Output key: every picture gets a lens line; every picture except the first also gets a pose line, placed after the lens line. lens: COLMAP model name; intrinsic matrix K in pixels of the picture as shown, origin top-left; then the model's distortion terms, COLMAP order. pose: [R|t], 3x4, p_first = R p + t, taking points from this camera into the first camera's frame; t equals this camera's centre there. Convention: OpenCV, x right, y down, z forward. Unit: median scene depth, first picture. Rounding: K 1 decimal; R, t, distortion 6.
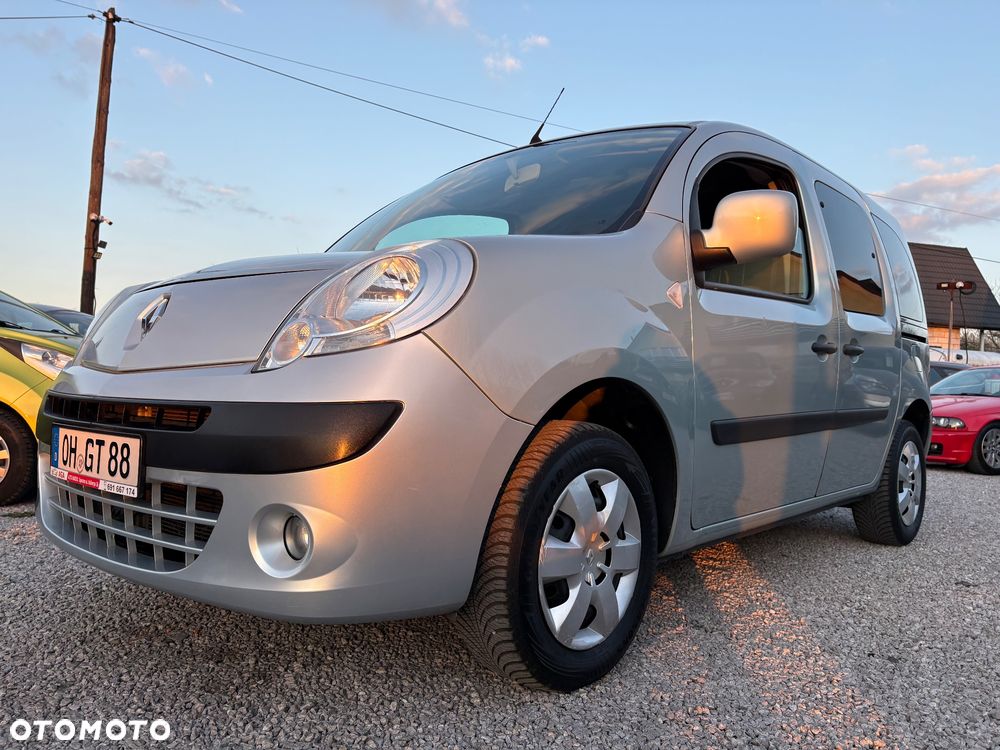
lens RADIAL K [[783.6, 0, 499.9], [0, 783.6, 380.2], [0, 0, 1]] dist [0.081501, -0.107023]
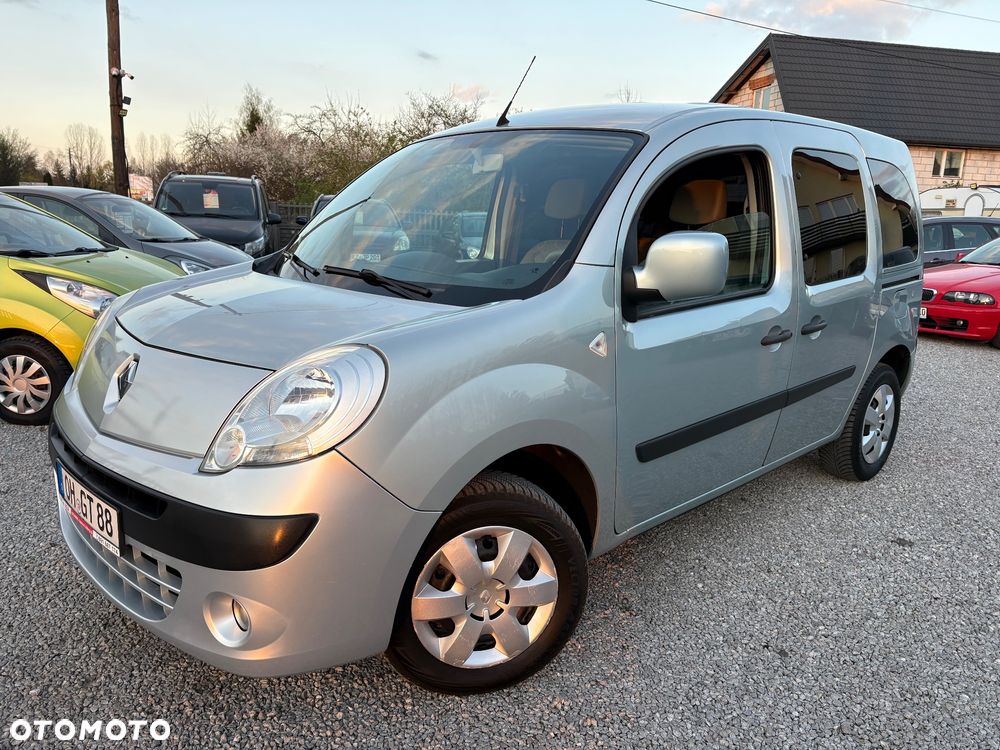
lens RADIAL K [[787.6, 0, 501.2], [0, 787.6, 377.4], [0, 0, 1]] dist [0.073336, -0.090597]
pose [[0.997568, 0.006353, -0.069403, 0.157700], [0.010531, 0.970660, 0.240224, -0.314074], [0.068893, -0.240371, 0.968233, -0.055211]]
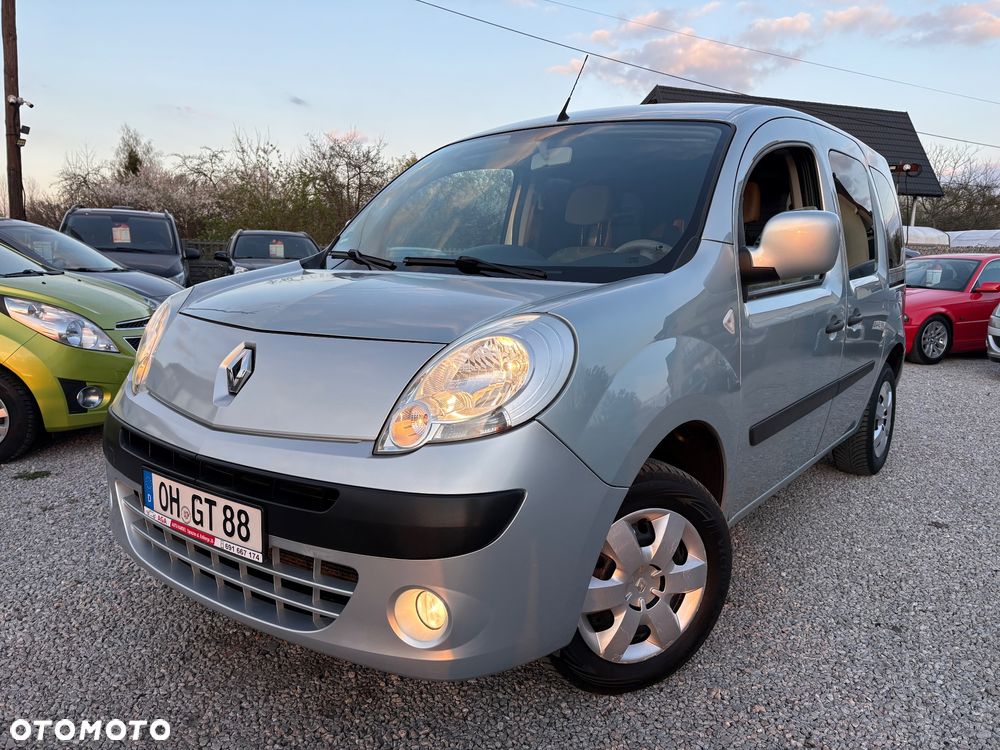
lens RADIAL K [[783.6, 0, 499.9], [0, 783.6, 380.2], [0, 0, 1]] dist [0.081501, -0.107023]
pose [[0.996037, -0.029411, 0.083936, -0.167440], [0.013250, 0.982279, 0.186954, -0.226375], [-0.087947, -0.185101, 0.978776, -0.021142]]
